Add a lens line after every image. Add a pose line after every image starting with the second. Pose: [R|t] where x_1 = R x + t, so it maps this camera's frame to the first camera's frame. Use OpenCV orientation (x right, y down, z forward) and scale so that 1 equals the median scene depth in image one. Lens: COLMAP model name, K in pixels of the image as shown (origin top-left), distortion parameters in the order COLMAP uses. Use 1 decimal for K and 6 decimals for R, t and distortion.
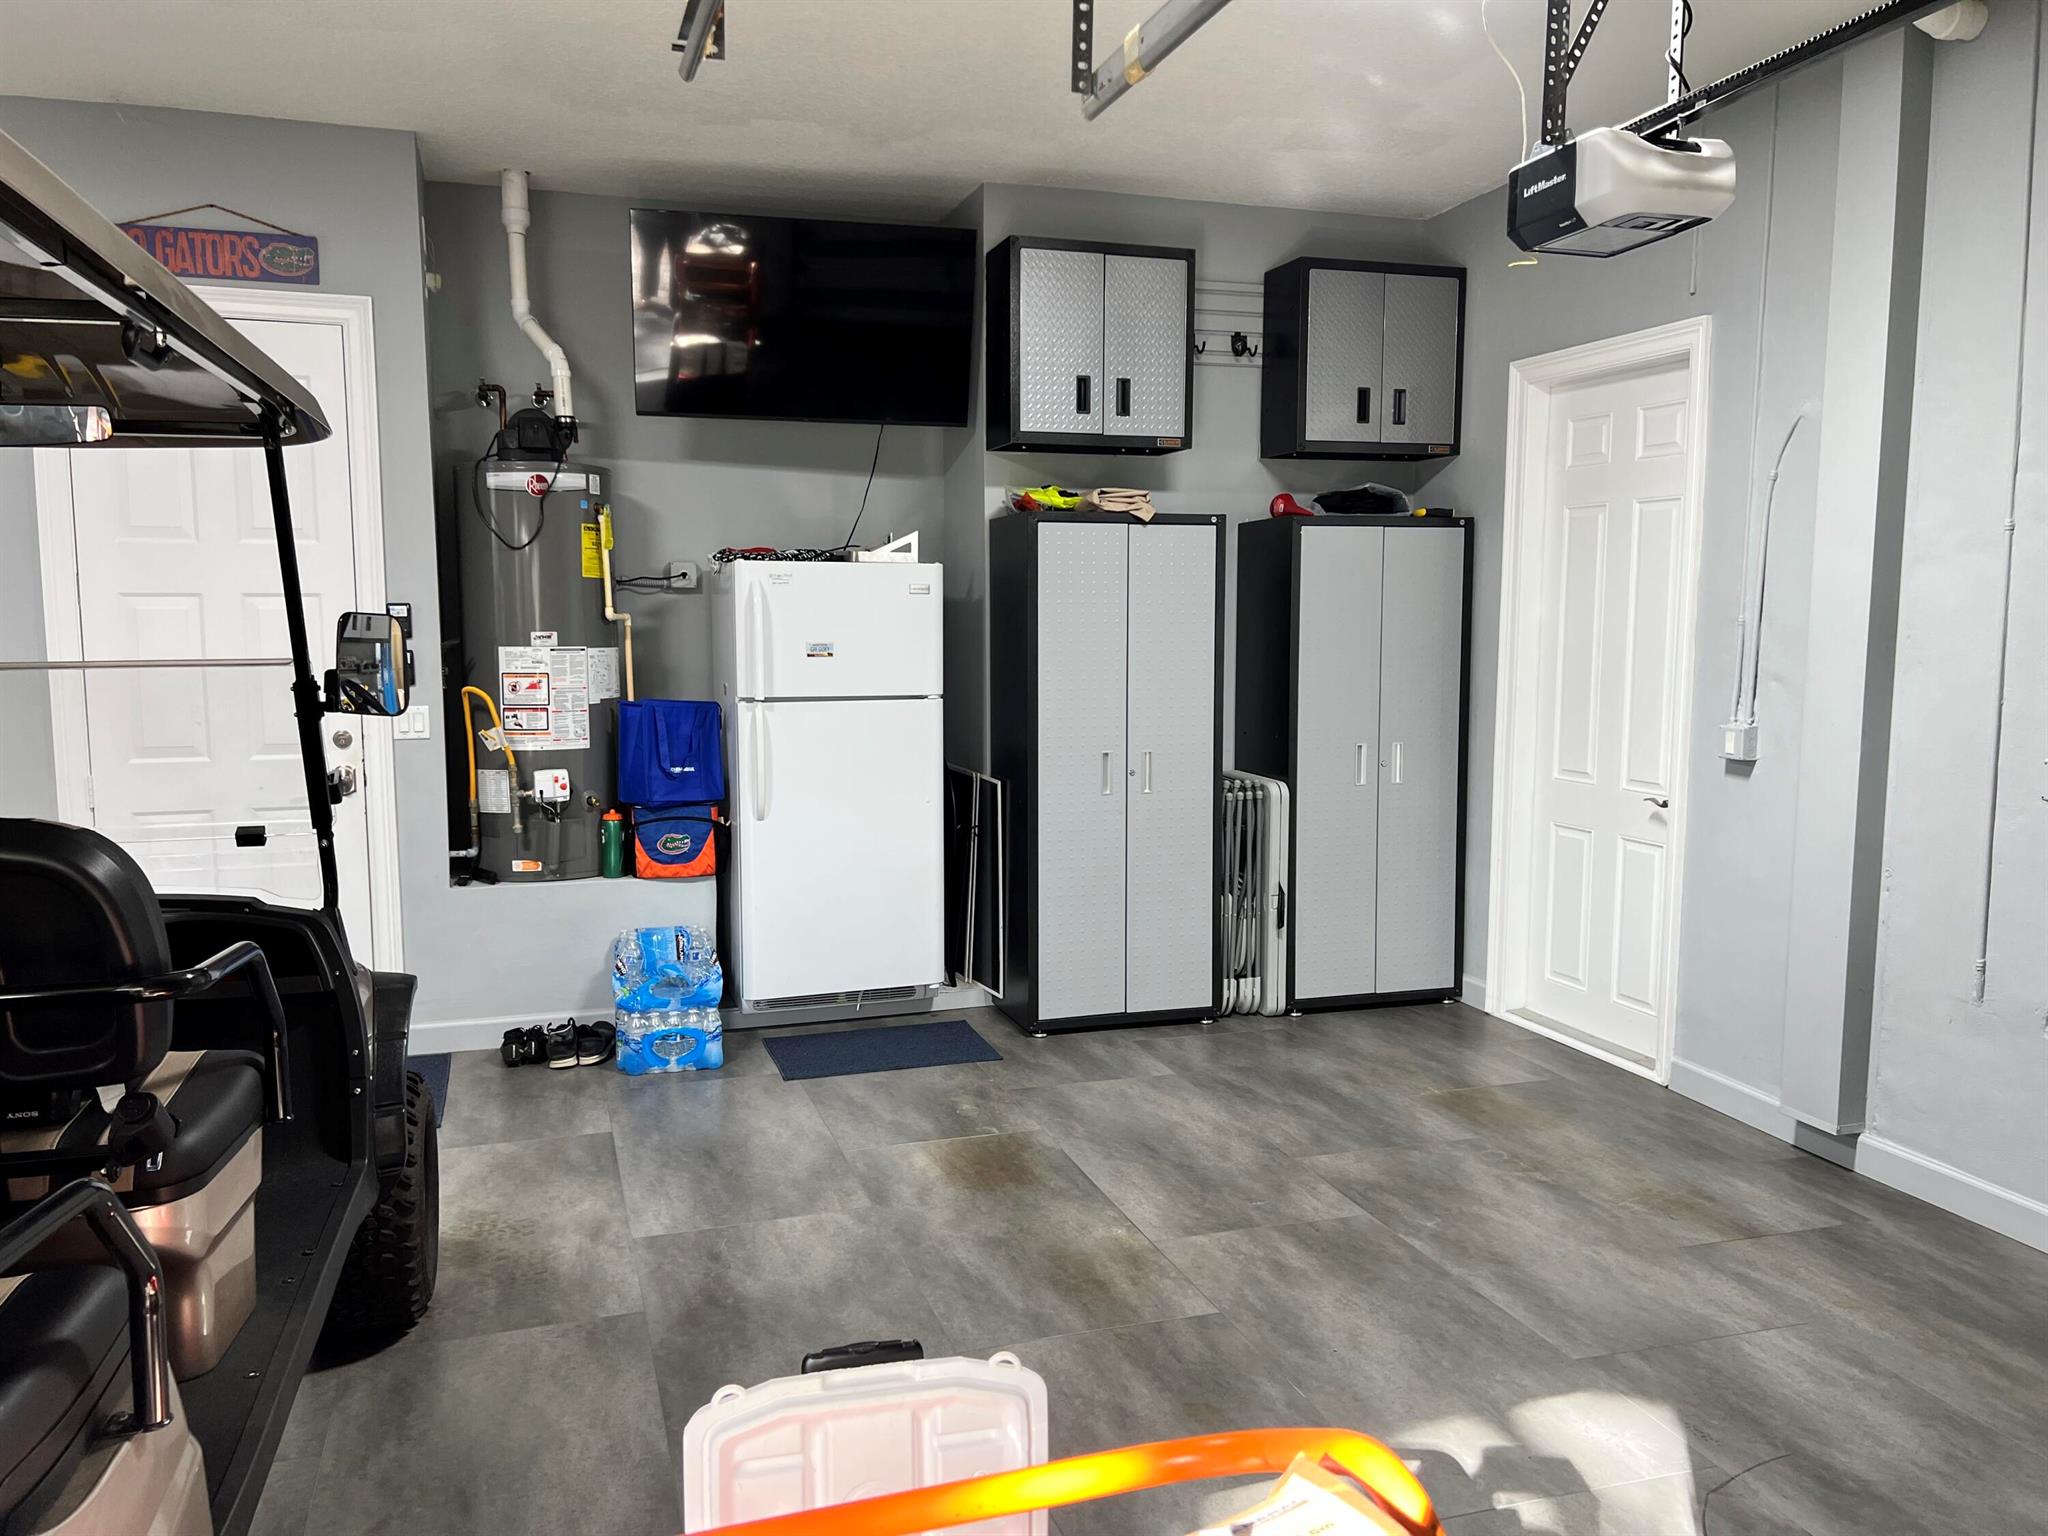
lens RADIAL K [[1534.3, 0, 1019.2], [0, 1534.3, 771.4], [0, 0, 1]] dist [0.052841, -0.048299]
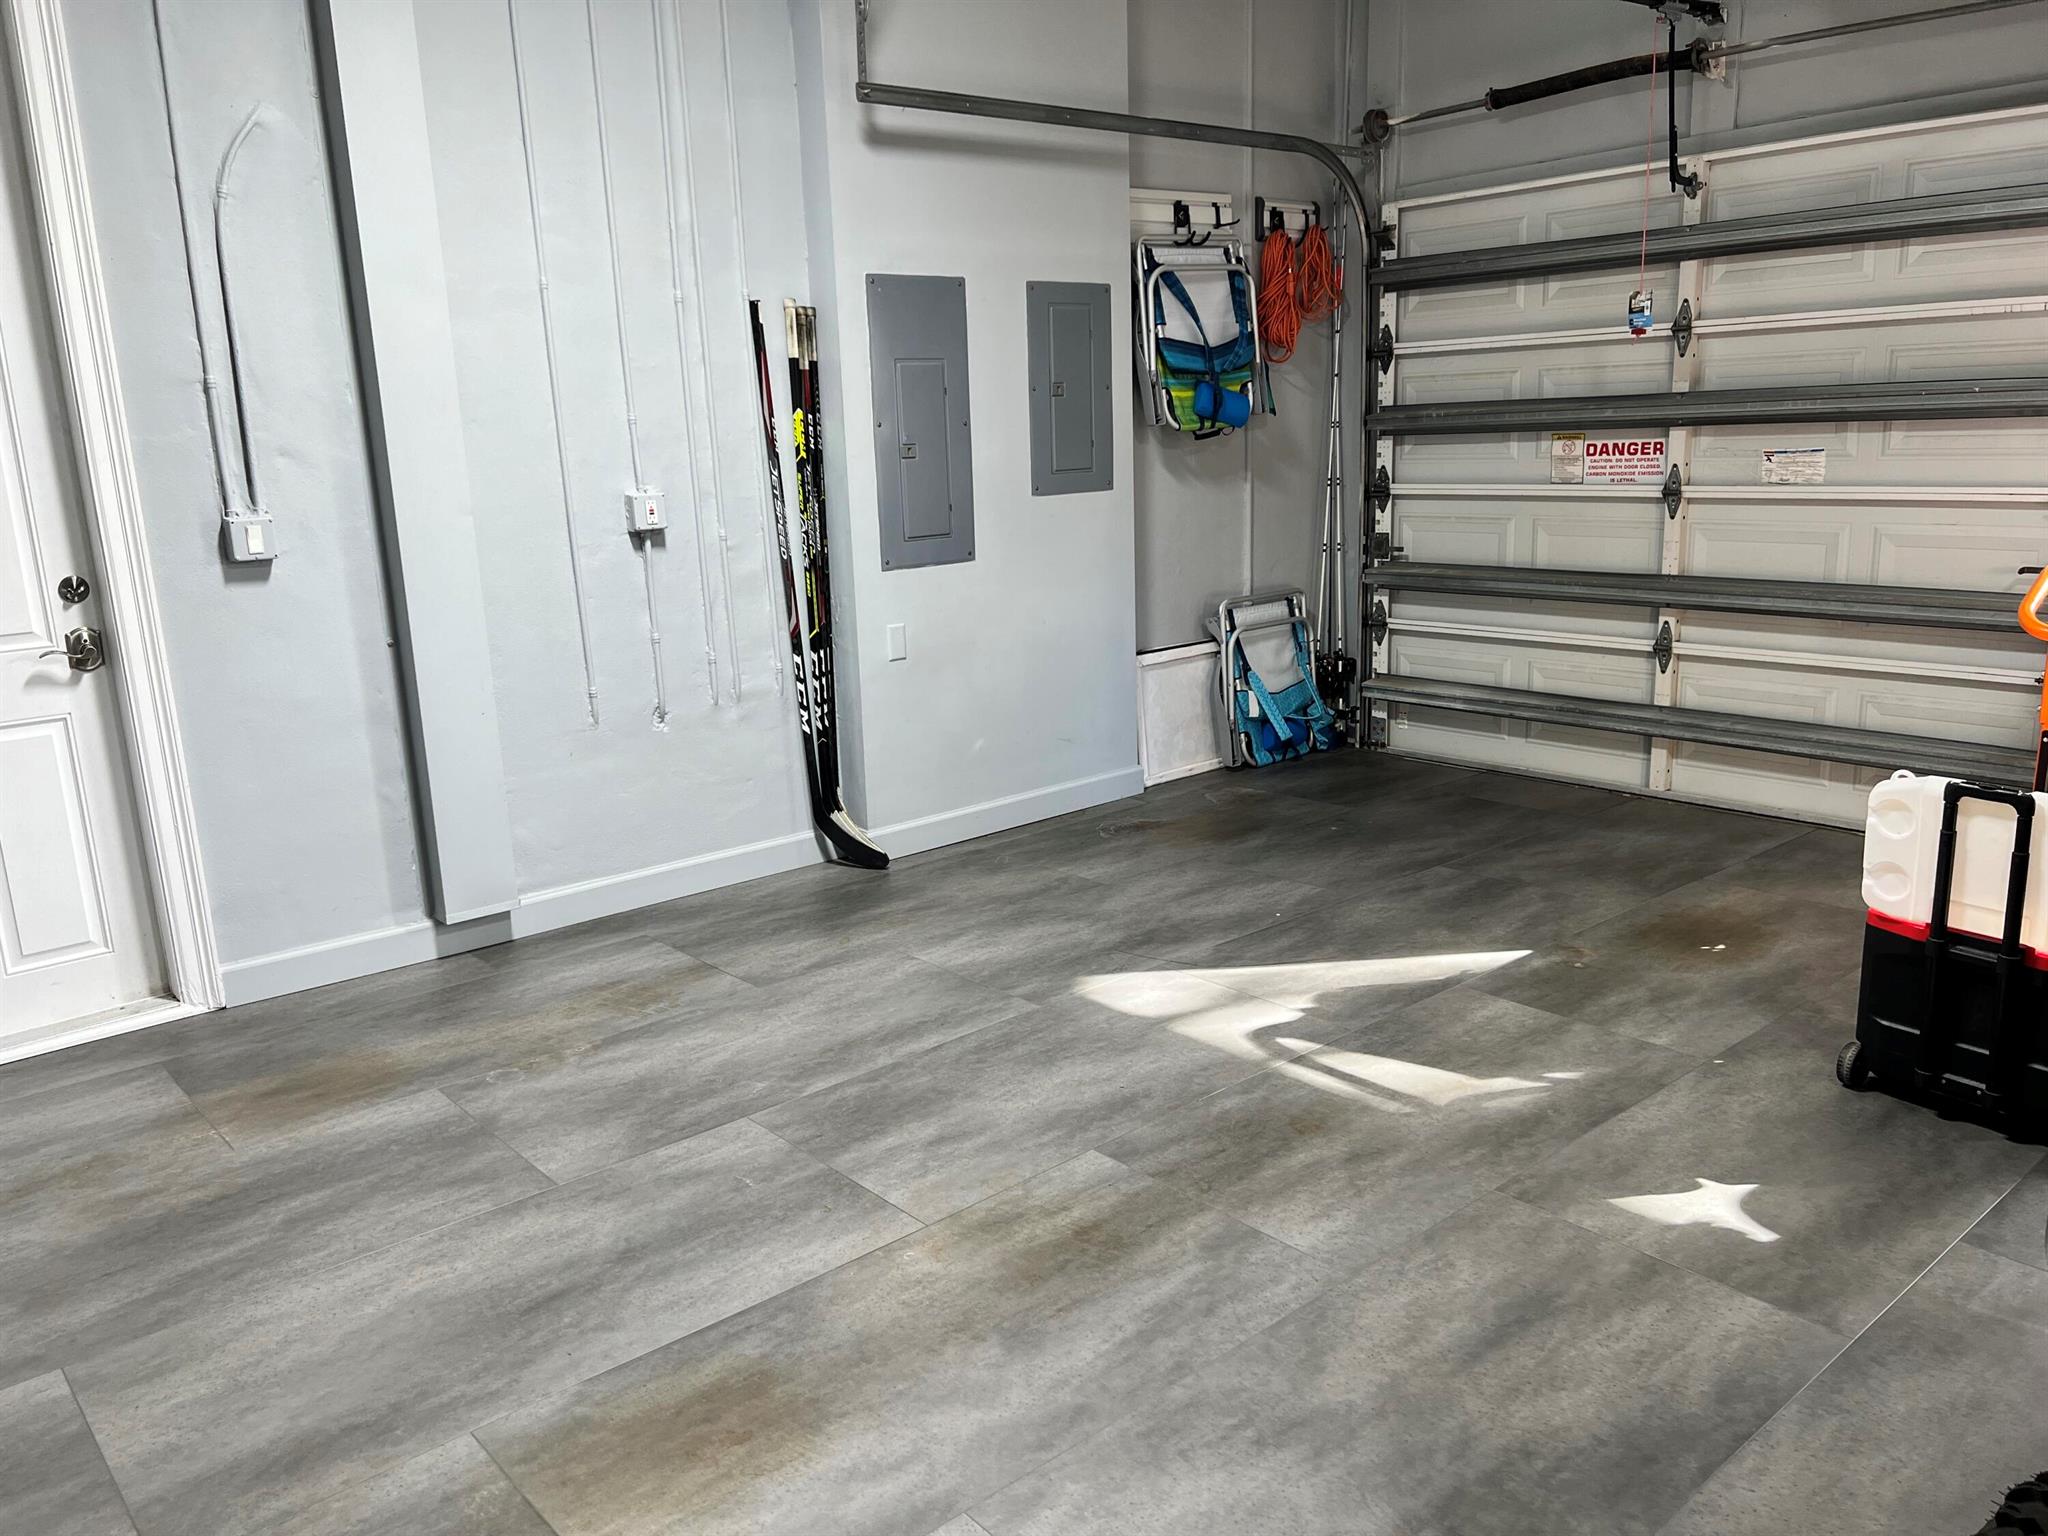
lens RADIAL K [[1534.3, 0, 1013.3], [0, 1534.3, 762.1], [0, 0, 1]] dist [0.052841, -0.048299]
pose [[-0.392224, -0.191761, 0.899660, -0.520950], [0.133482, 0.955813, 0.261924, -0.079464], [-0.910133, 0.222821, -0.349296, 1.147148]]
